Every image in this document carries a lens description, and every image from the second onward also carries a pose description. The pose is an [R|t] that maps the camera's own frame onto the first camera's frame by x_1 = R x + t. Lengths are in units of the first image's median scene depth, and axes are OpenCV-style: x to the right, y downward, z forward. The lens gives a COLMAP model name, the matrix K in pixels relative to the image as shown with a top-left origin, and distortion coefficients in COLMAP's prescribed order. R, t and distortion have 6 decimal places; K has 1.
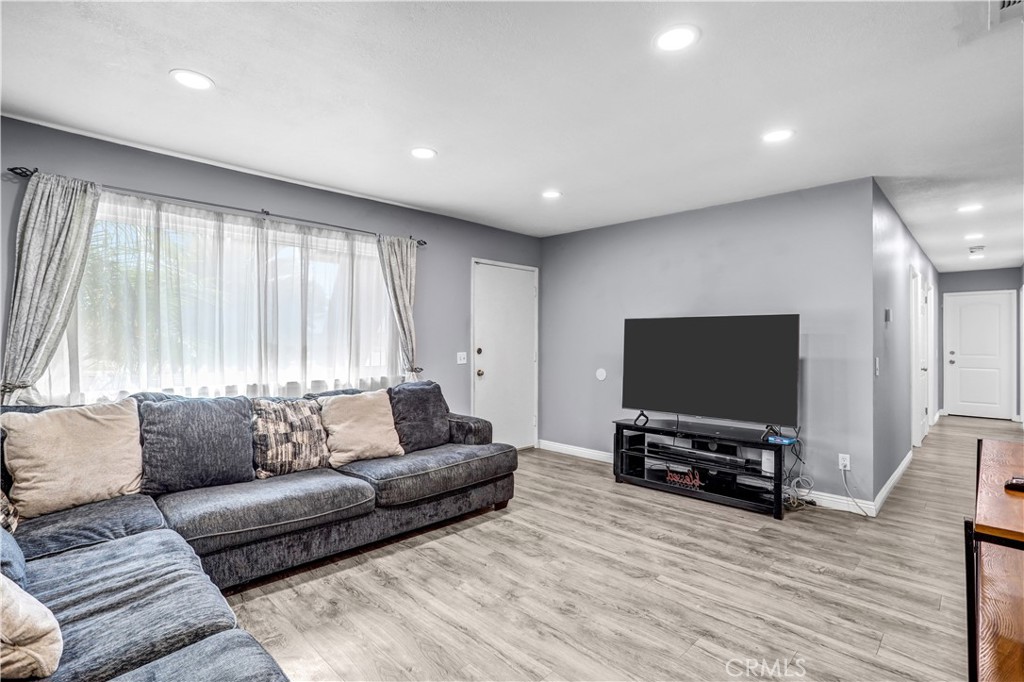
lens RADIAL K [[492.3, 0, 512.0], [0, 492.3, 341.0], [0, 0, 1]] dist [-0.016310, 0.000023]
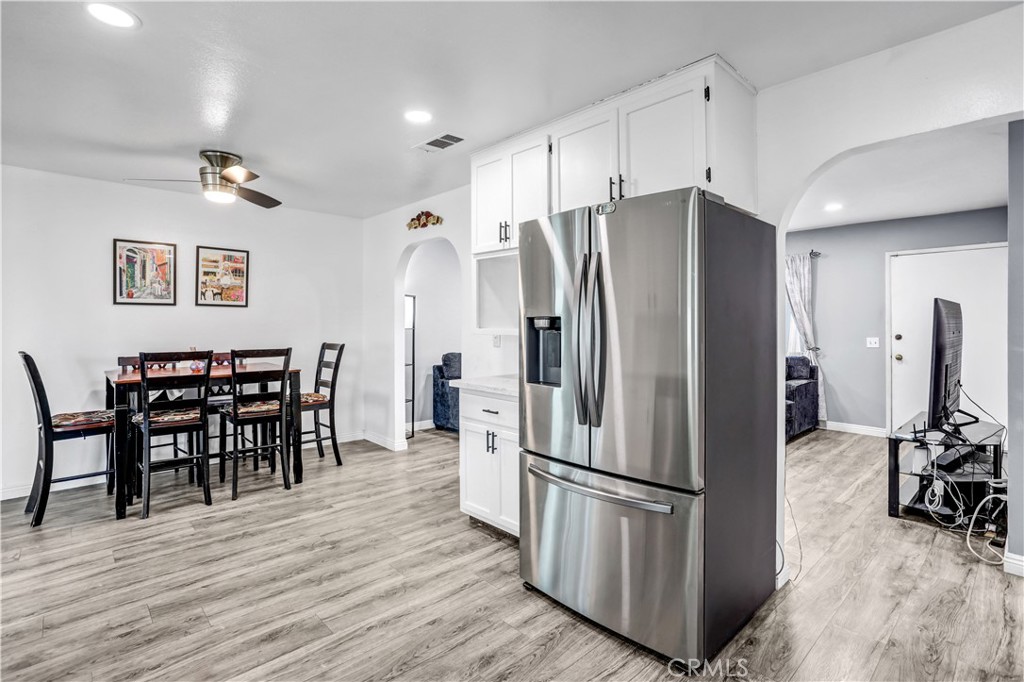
lens RADIAL K [[486.8, 0, 509.7], [0, 486.8, 324.6], [0, 0, 1]] dist [-0.033548, 0.014188]
pose [[-0.042626, 0.002784, -0.999087, 1.678610], [-0.002544, 0.999993, 0.002895, -0.013447], [0.999088, 0.002665, -0.042618, 0.319263]]
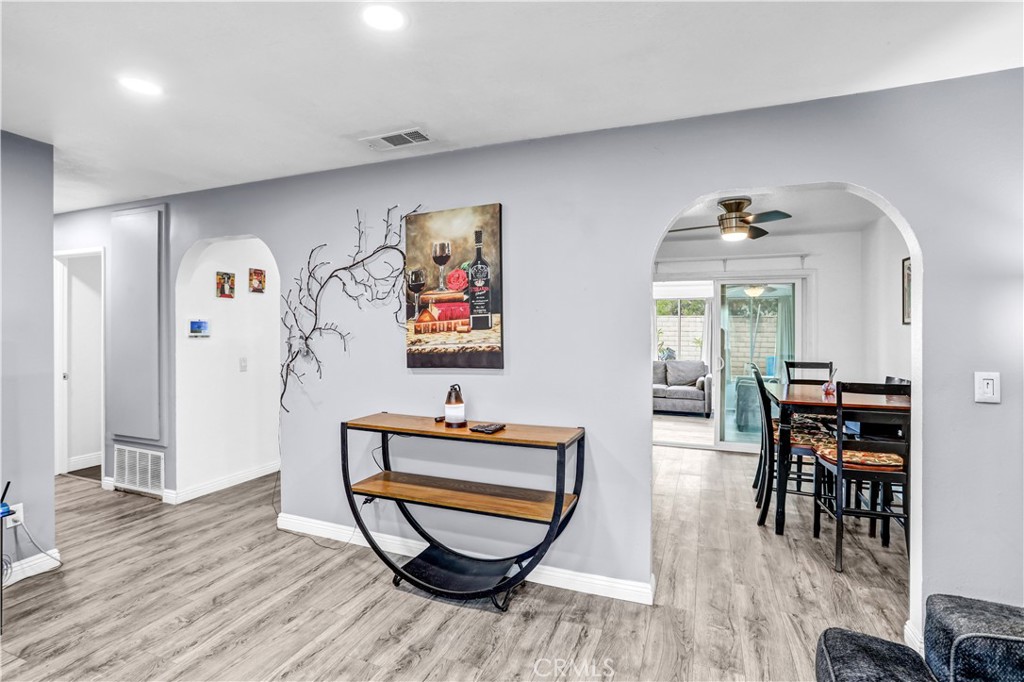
lens RADIAL K [[486.8, 0, 509.7], [0, 486.8, 324.6], [0, 0, 1]] dist [-0.033548, 0.014188]
pose [[-0.388797, -0.001225, 0.921323, -0.331364], [-0.004537, 0.999990, -0.000585, -0.055583], [-0.921312, -0.004407, -0.388798, 0.686785]]
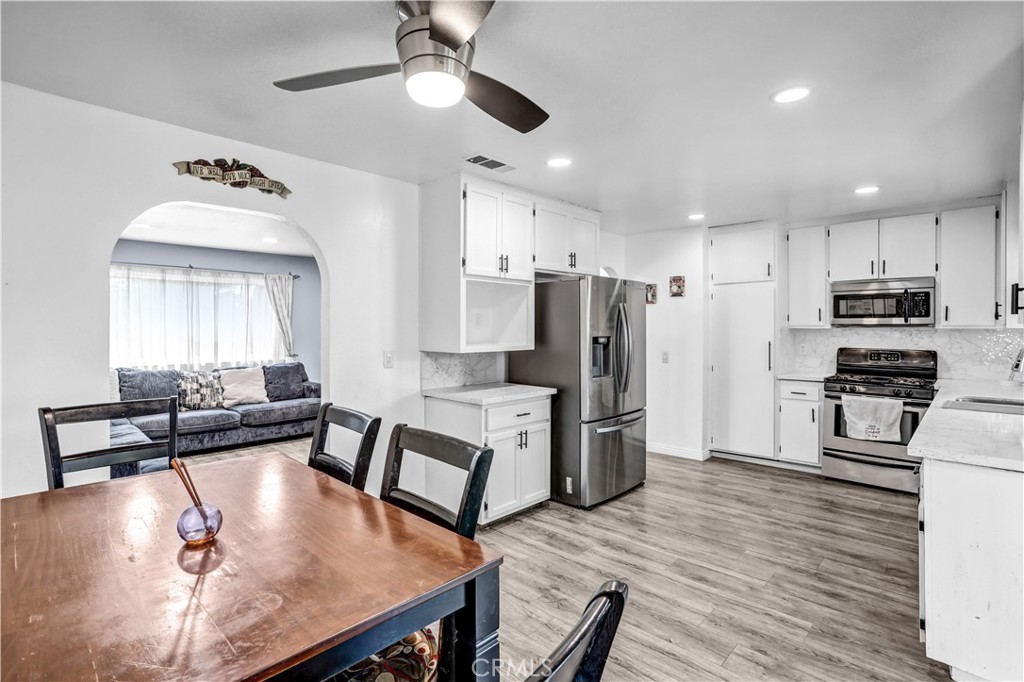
lens RADIAL K [[496.6, 0, 504.6], [0, 496.6, 329.3], [0, 0, 1]] dist [-0.003175, 0.000099]
pose [[0.999989, -0.003607, 0.002876, 0.707584], [0.003593, 0.999981, 0.005086, -0.047271], [-0.002894, -0.005076, 0.999983, -0.902963]]
